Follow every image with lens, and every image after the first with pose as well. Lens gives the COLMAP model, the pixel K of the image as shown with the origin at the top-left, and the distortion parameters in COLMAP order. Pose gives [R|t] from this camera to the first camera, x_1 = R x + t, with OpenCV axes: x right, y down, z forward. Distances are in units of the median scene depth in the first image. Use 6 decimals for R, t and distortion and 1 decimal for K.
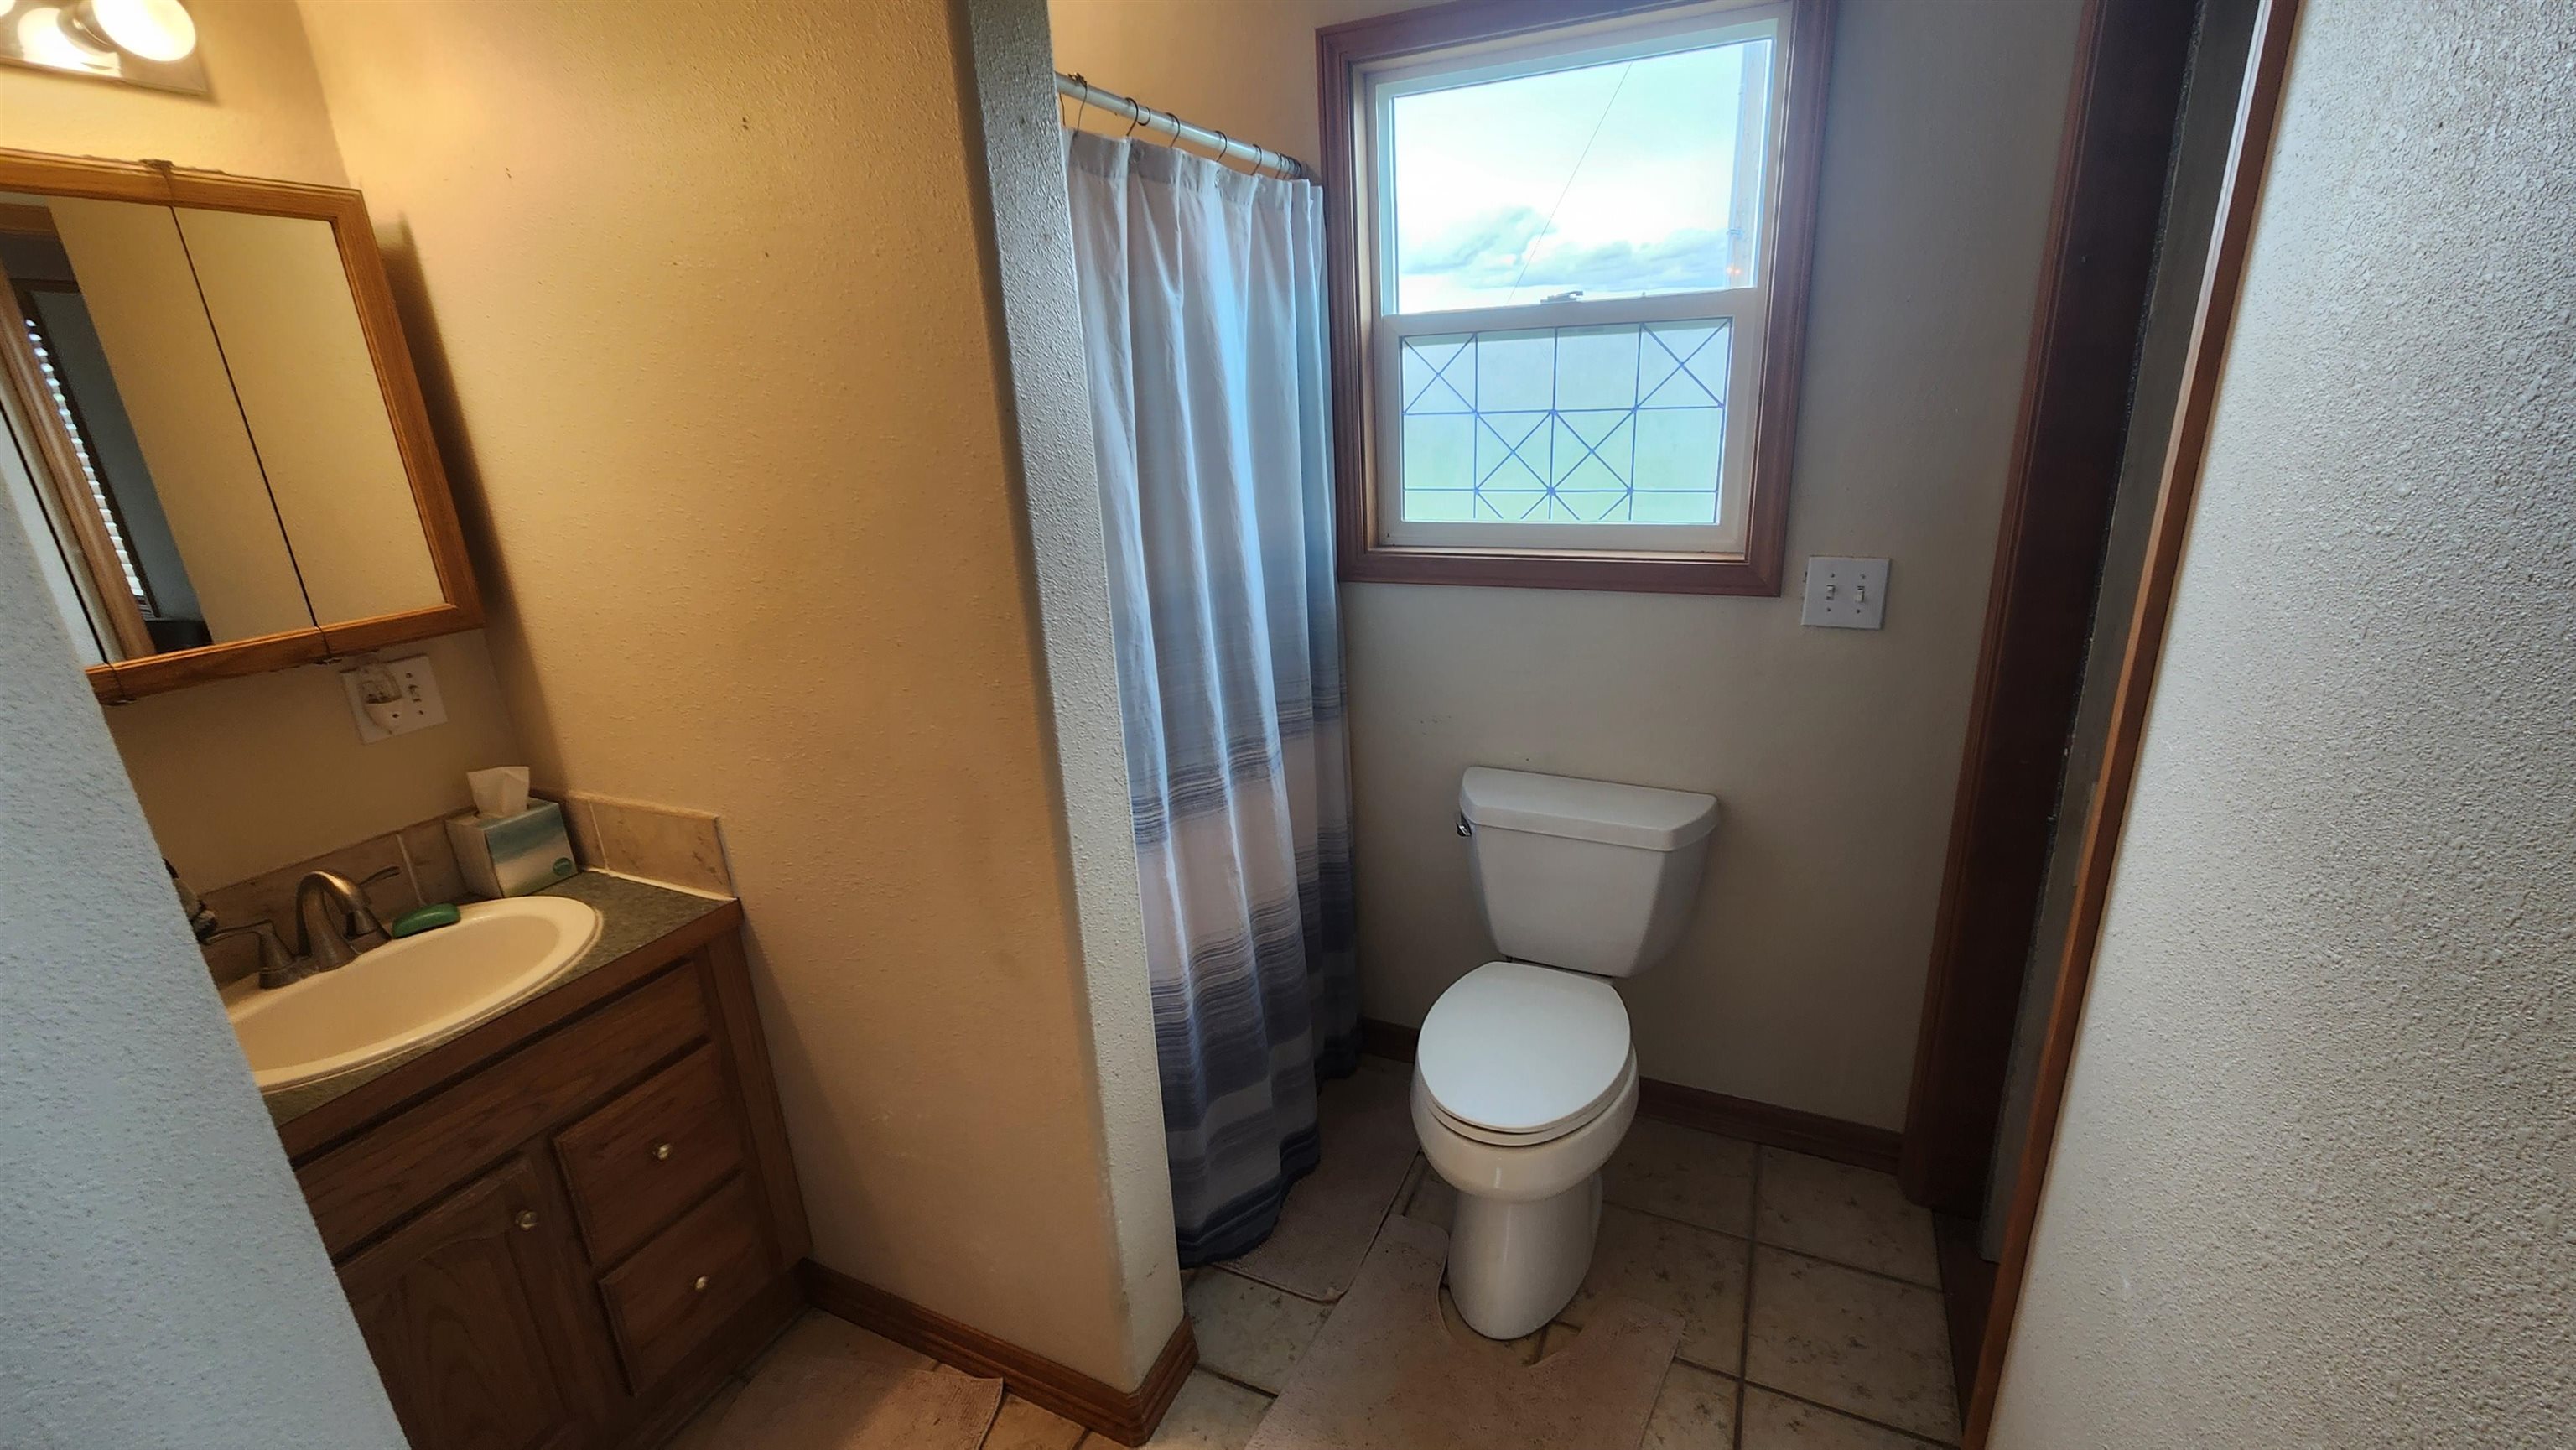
lens RADIAL K [[1064.2, 0, 1288.0], [0, 1064.2, 725.0], [0, 0, 1]] dist [0.000390, -0.000035]
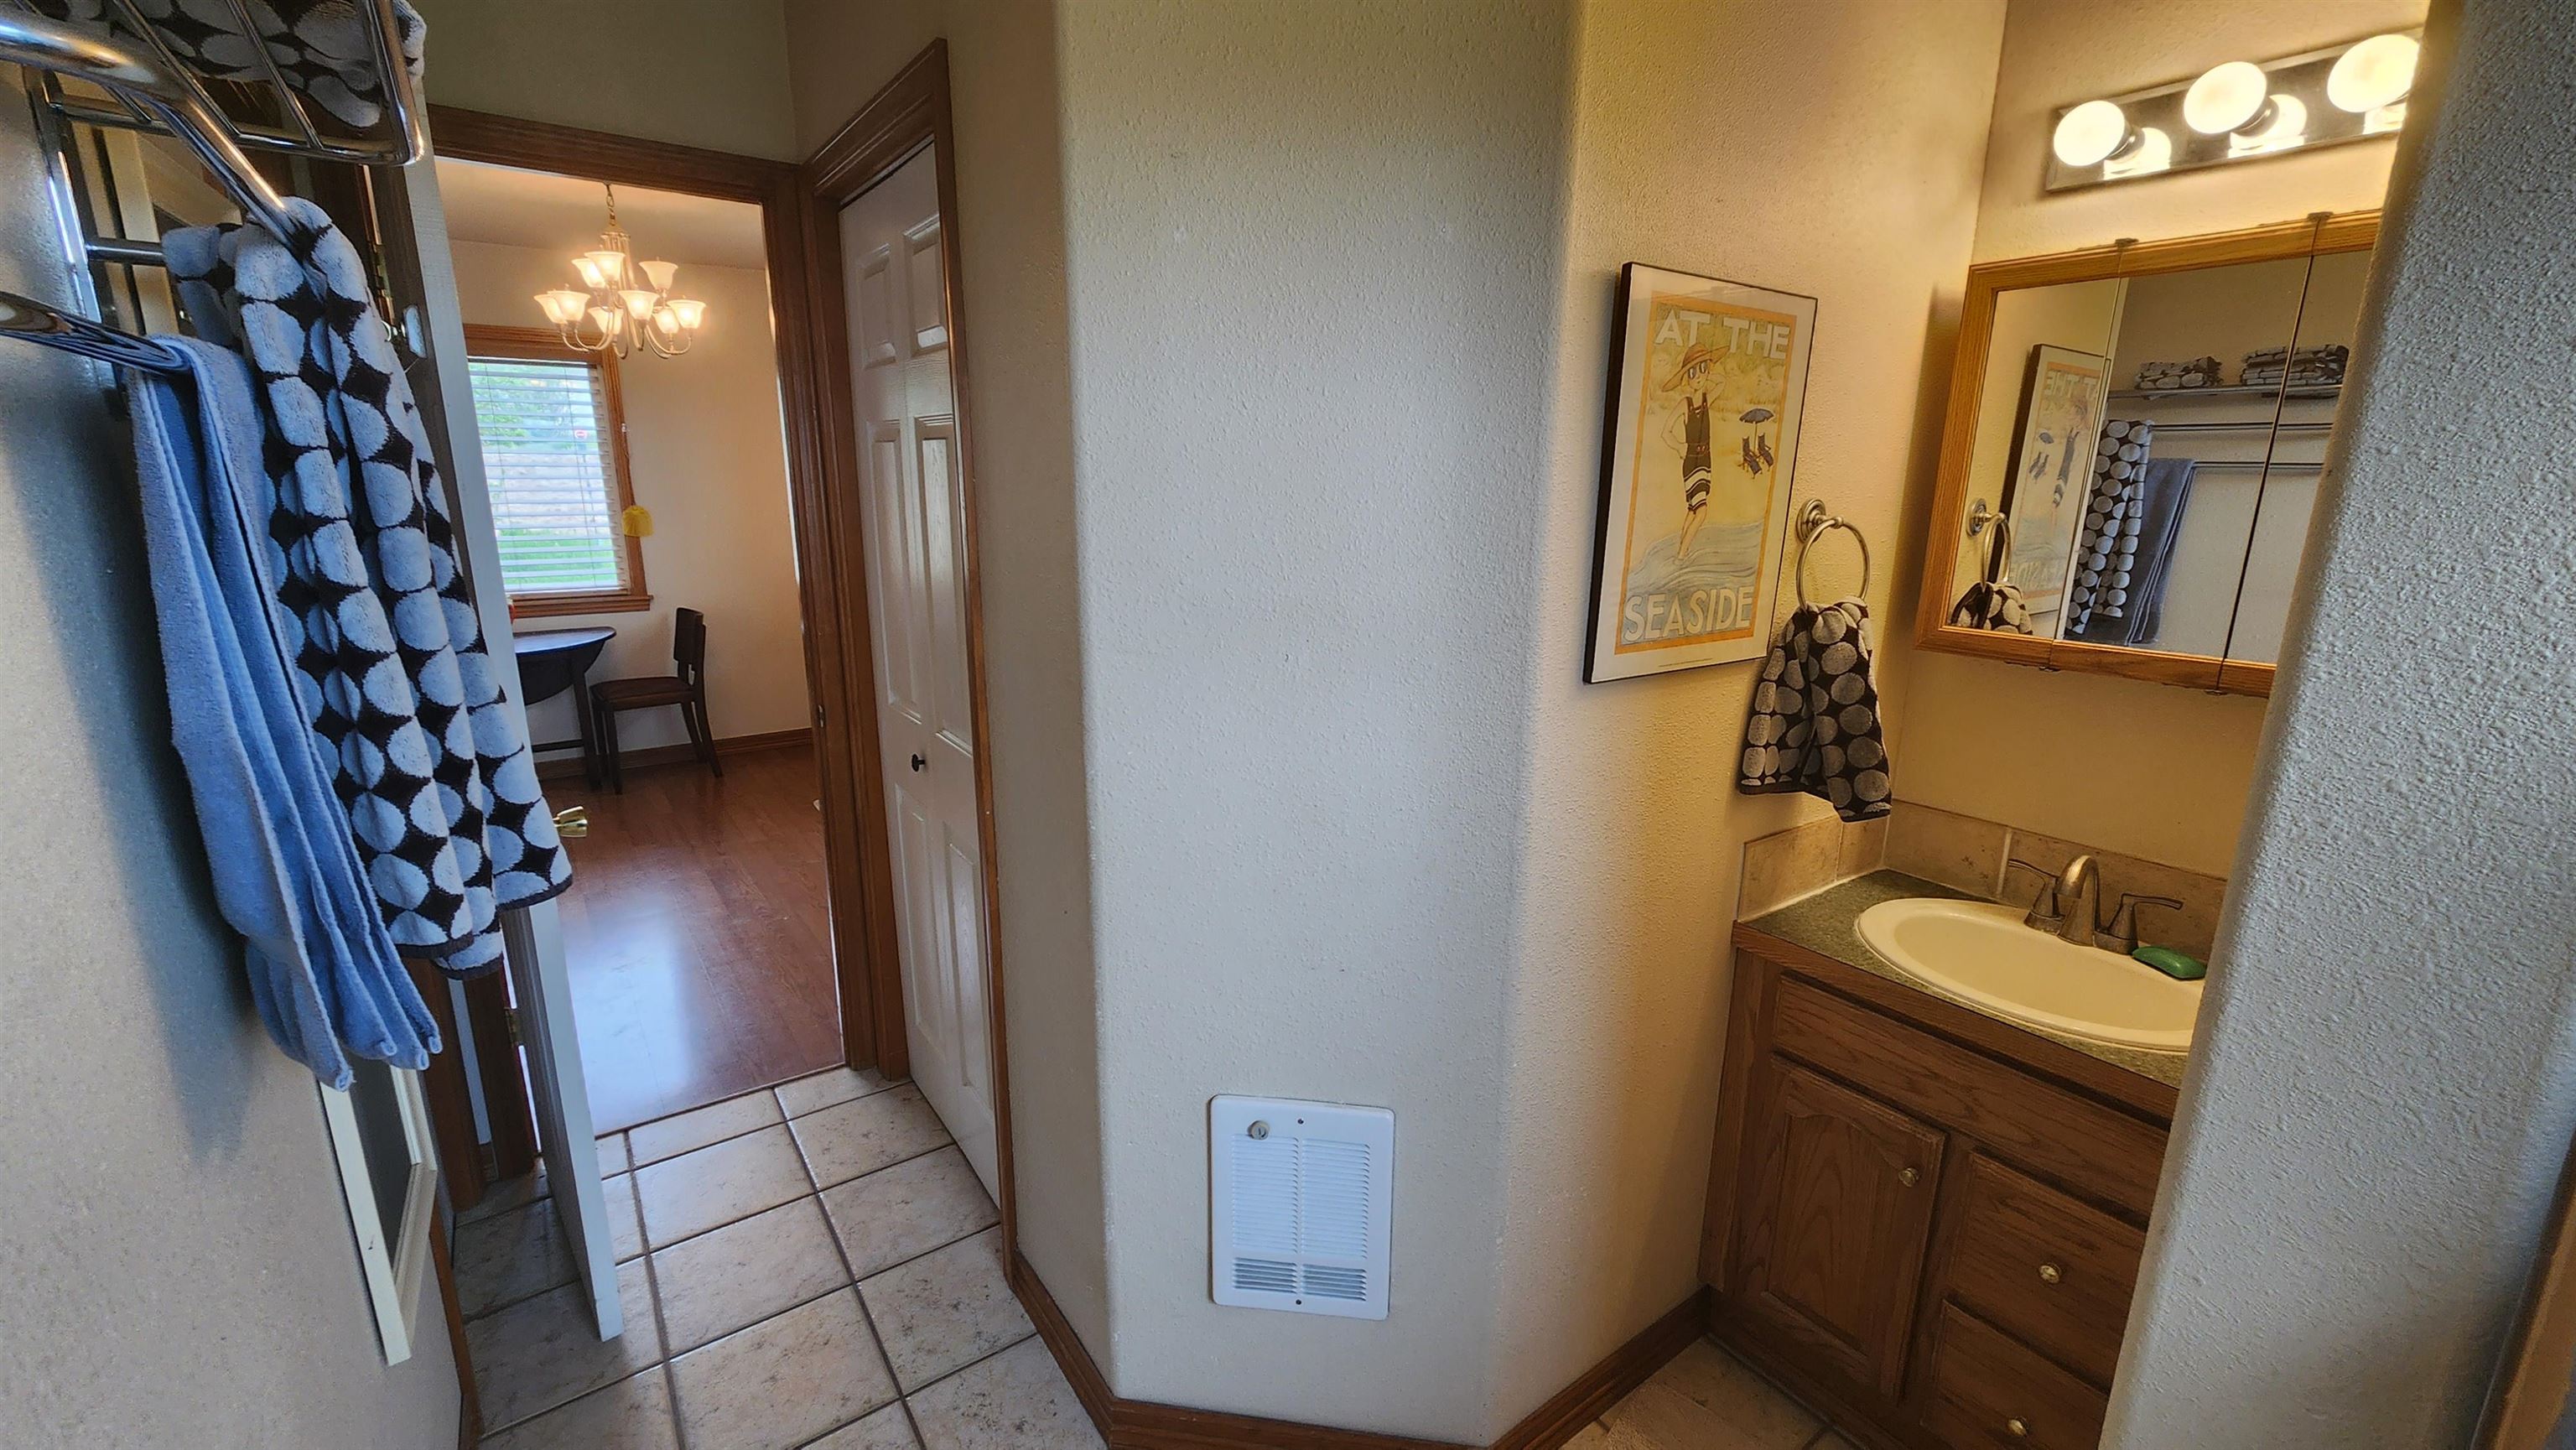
lens RADIAL K [[1064.2, 0, 1288.0], [0, 1064.2, 725.0], [0, 0, 1]] dist [0.000390, -0.000035]
pose [[-0.489801, 0.240152, -0.838106, 0.394685], [-0.256548, 0.879050, 0.401814, -0.215224], [0.833234, 0.411823, -0.368949, 0.654320]]
